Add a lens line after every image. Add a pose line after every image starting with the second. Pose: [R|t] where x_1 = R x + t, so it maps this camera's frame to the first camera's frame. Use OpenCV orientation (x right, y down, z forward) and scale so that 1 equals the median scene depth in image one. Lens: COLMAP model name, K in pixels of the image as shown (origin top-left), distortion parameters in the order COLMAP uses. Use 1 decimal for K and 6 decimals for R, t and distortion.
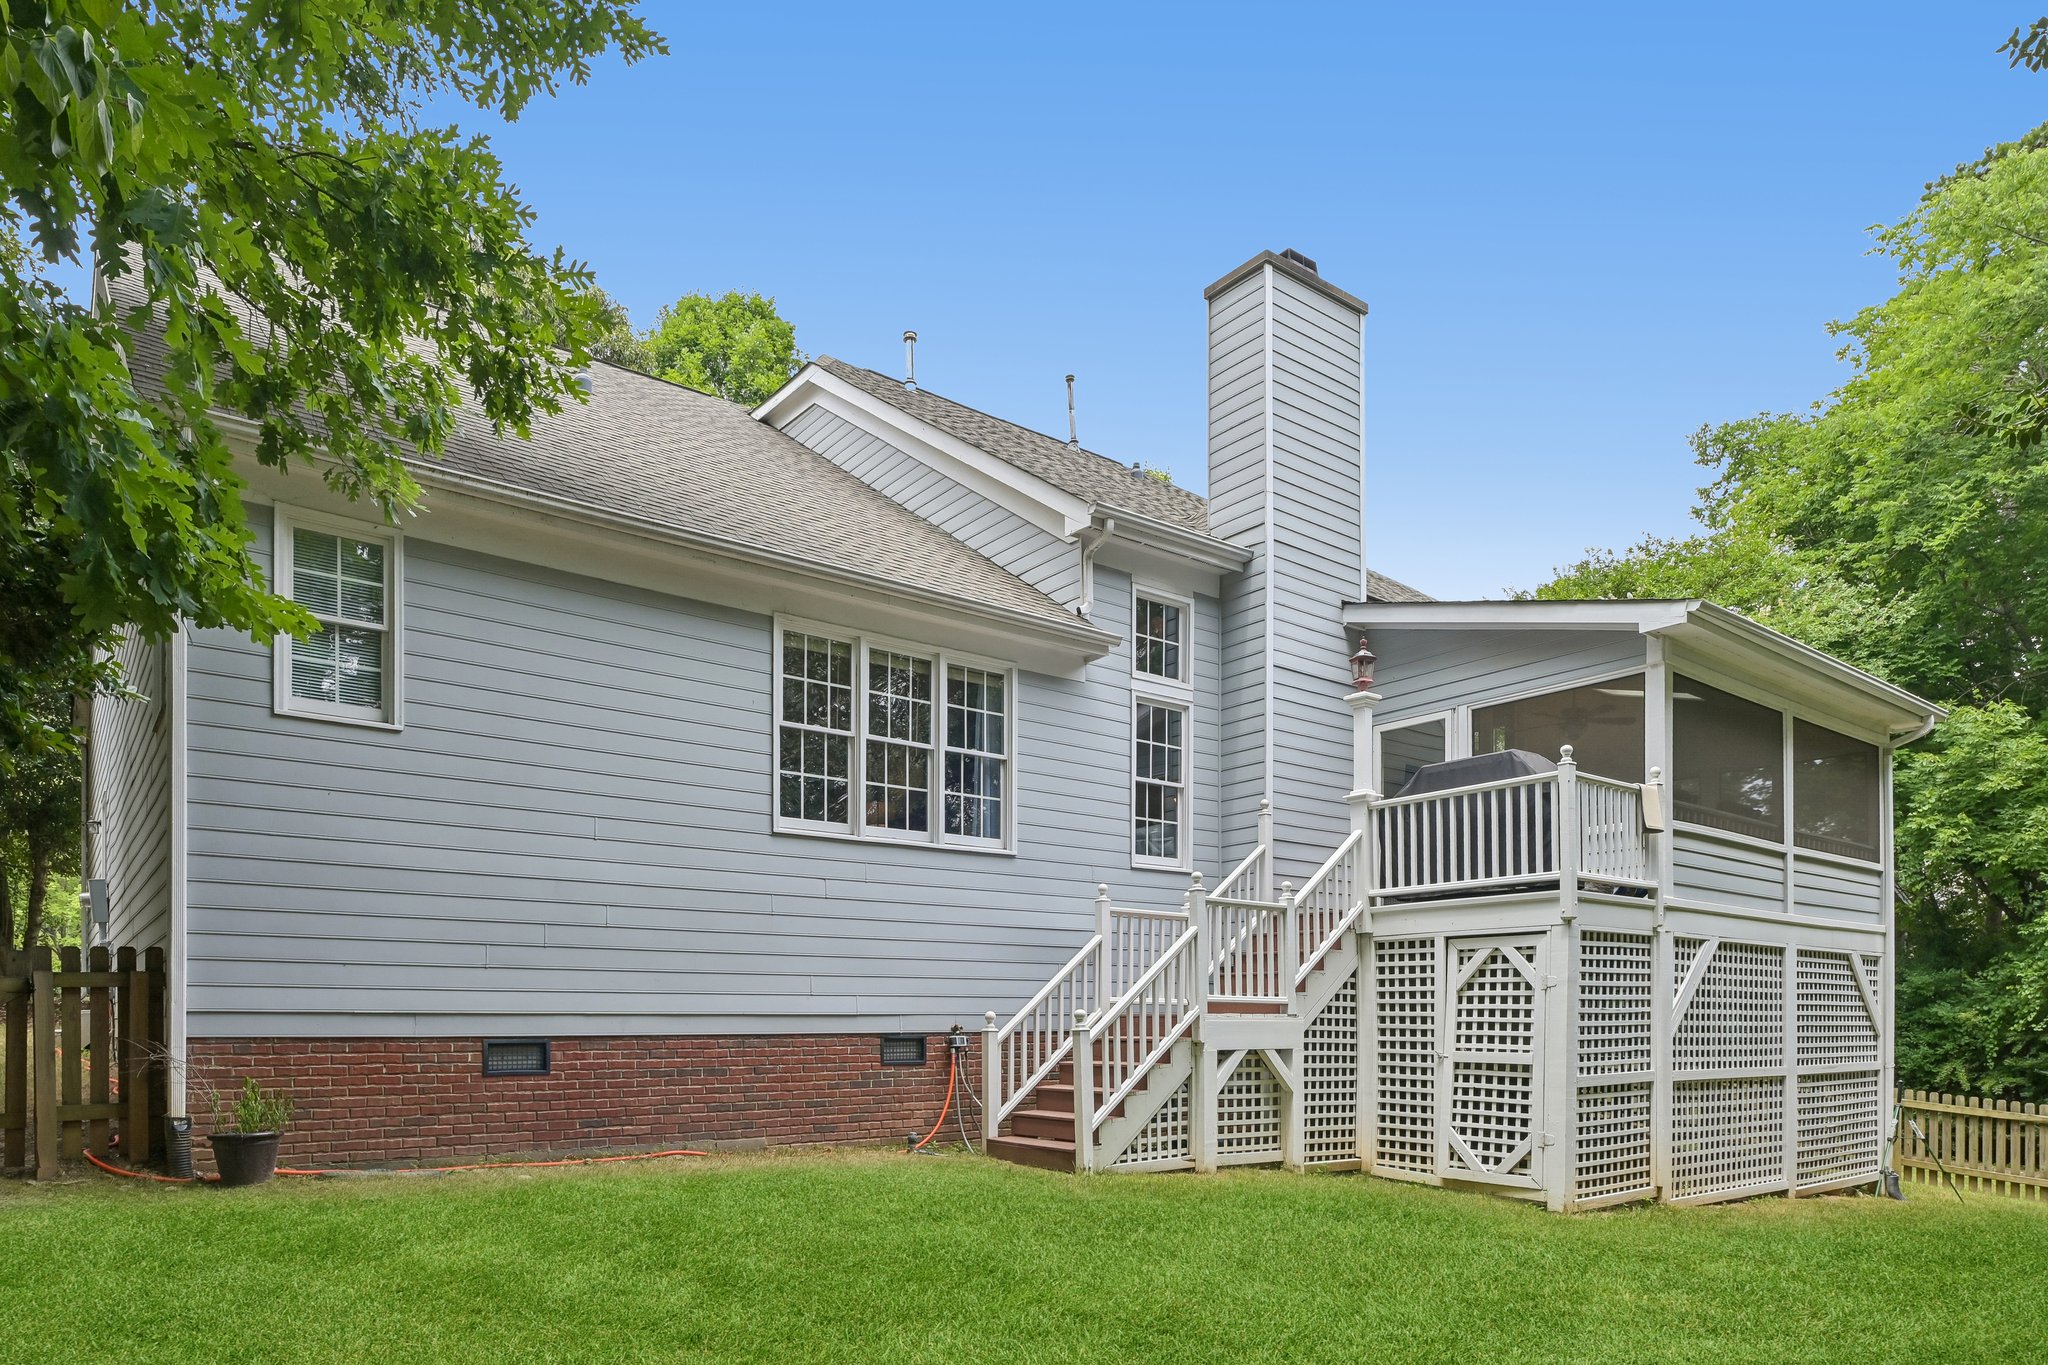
lens RADIAL K [[1289.7, 0, 1024.0], [0, 1289.7, 682.5], [0, 0, 1]] dist [-0.005448, 0.000947]
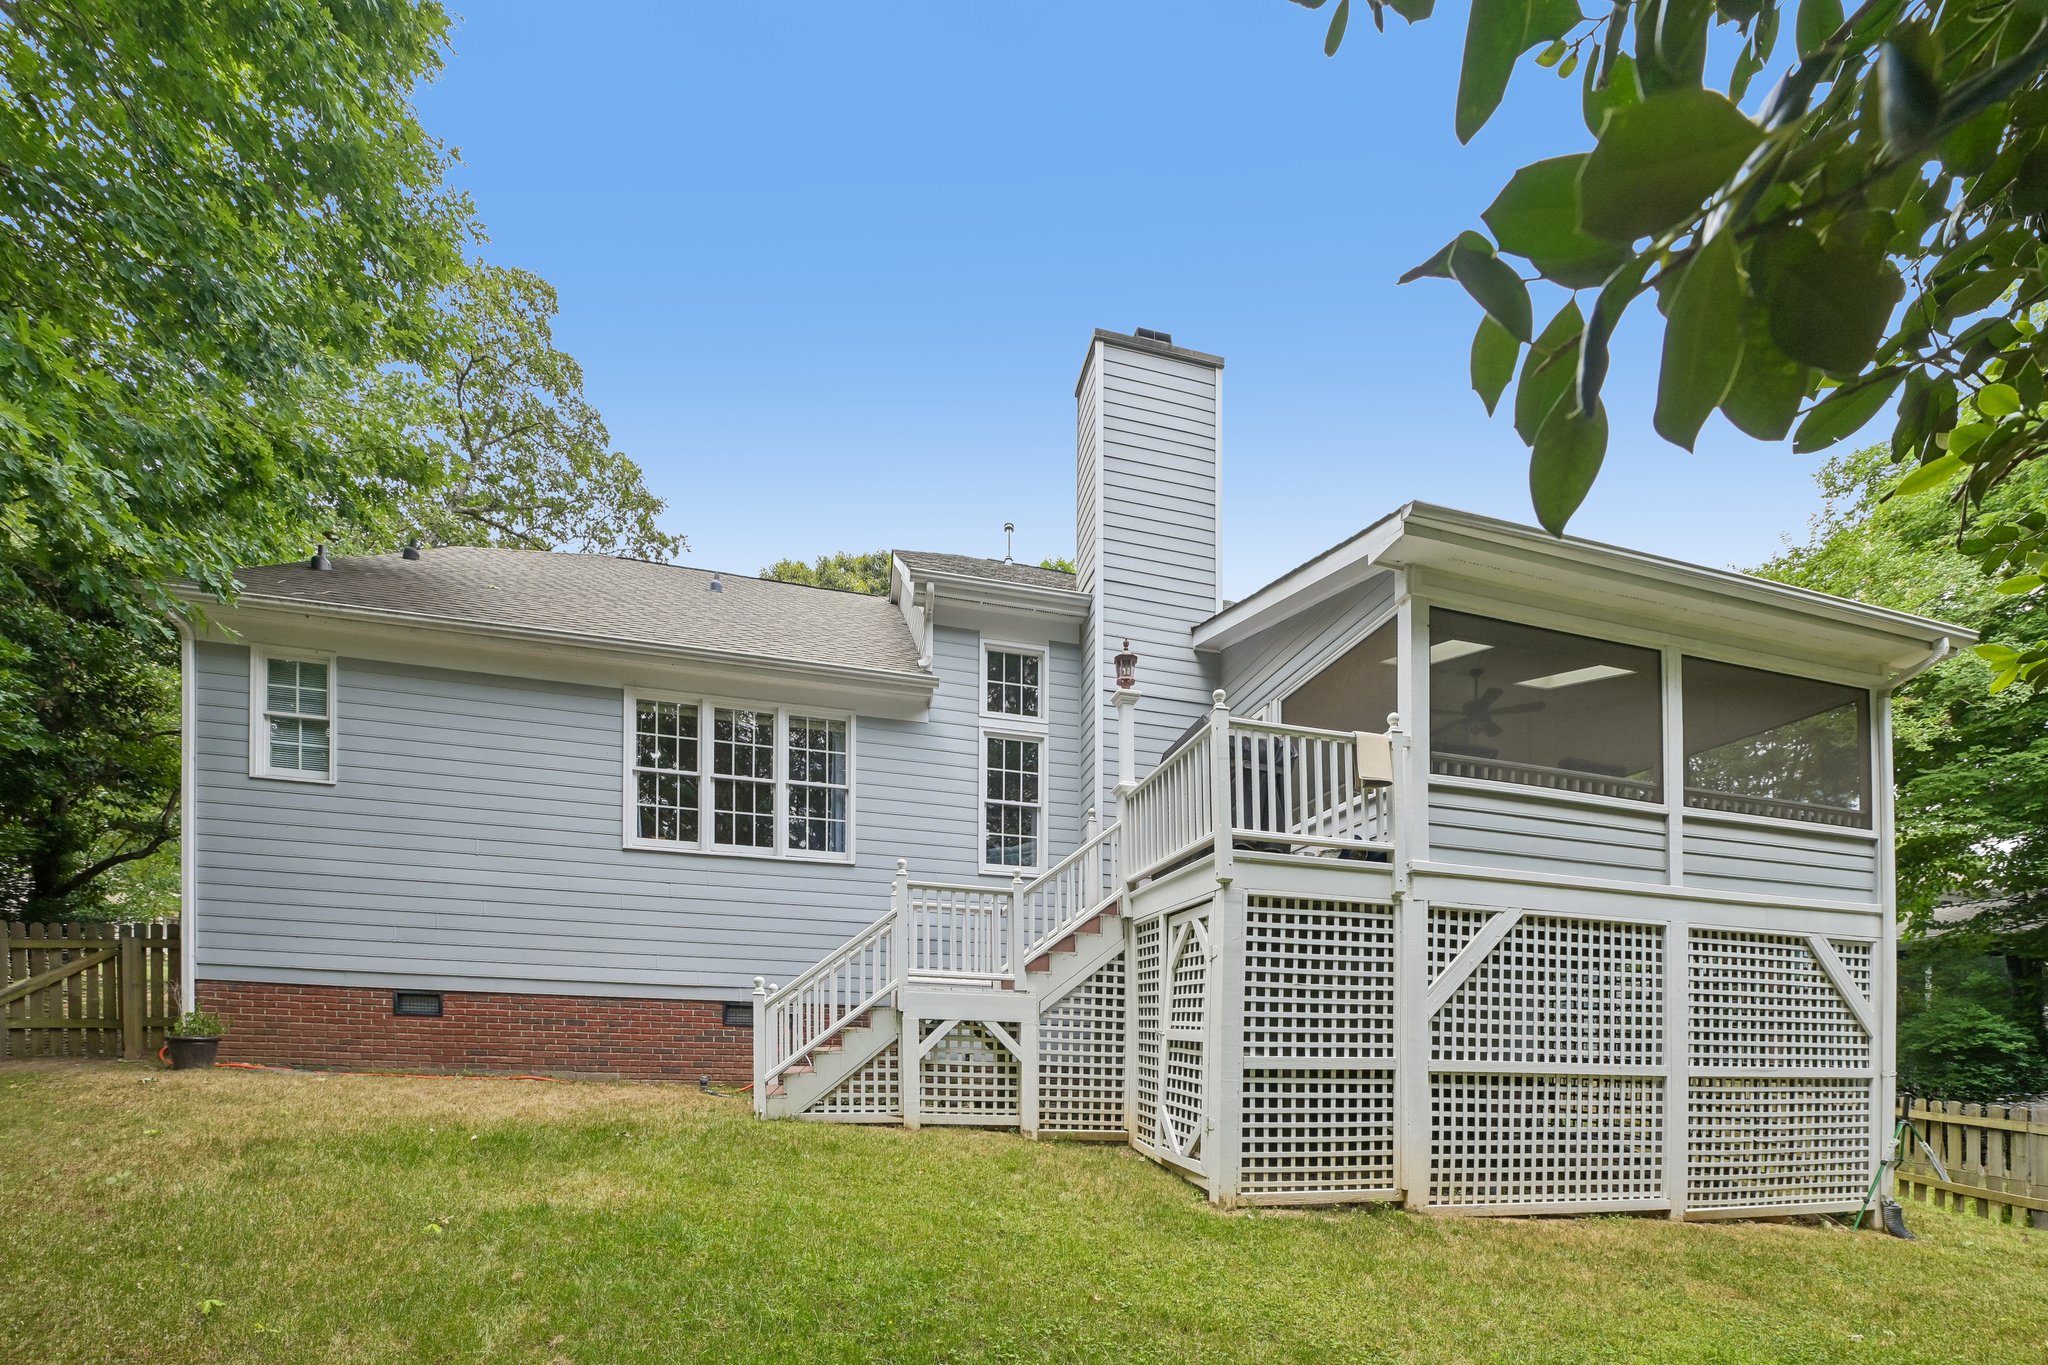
lens RADIAL K [[783.7, 0, 1023.2], [0, 783.7, 857.6], [0, 0, 1]] dist [-0.020688, -0.000511]
pose [[0.899948, -0.064581, -0.431188, 0.465381], [0.080171, 0.996618, 0.018059, 0.127674], [0.428563, -0.050821, 0.902081, 0.396144]]
